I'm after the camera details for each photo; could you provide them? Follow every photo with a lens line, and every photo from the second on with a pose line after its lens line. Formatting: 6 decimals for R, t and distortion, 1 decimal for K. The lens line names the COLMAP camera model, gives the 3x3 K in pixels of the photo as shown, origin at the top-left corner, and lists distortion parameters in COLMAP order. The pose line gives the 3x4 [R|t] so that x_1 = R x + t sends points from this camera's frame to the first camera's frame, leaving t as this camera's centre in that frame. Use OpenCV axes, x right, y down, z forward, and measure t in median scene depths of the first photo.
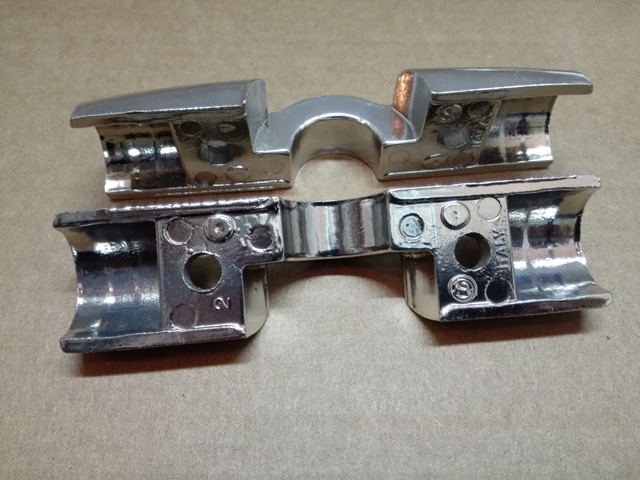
lens RADIAL K [[563.5, 0, 332.5], [0, 563.5, 239.3], [0, 0, 1]] dist [0.099730, -0.263416]
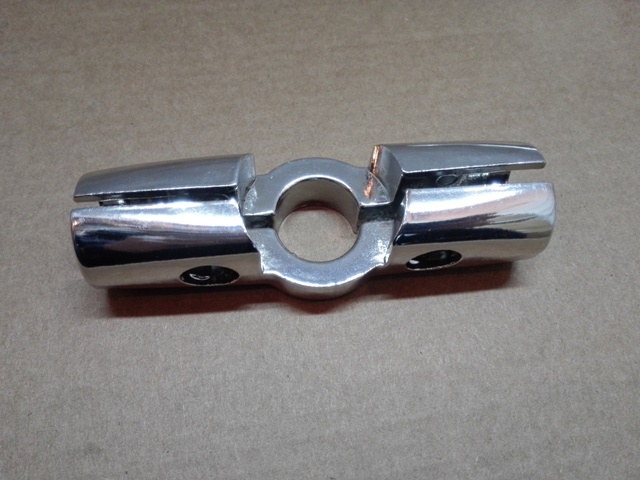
lens RADIAL K [[563.5, 0, 332.5], [0, 563.5, 239.3], [0, 0, 1]] dist [0.099730, -0.263416]
pose [[0.983760, -0.131858, 0.121775, -0.209229], [0.121228, 0.988449, 0.090956, -0.086047], [-0.132361, -0.074717, 0.988381, -0.140347]]
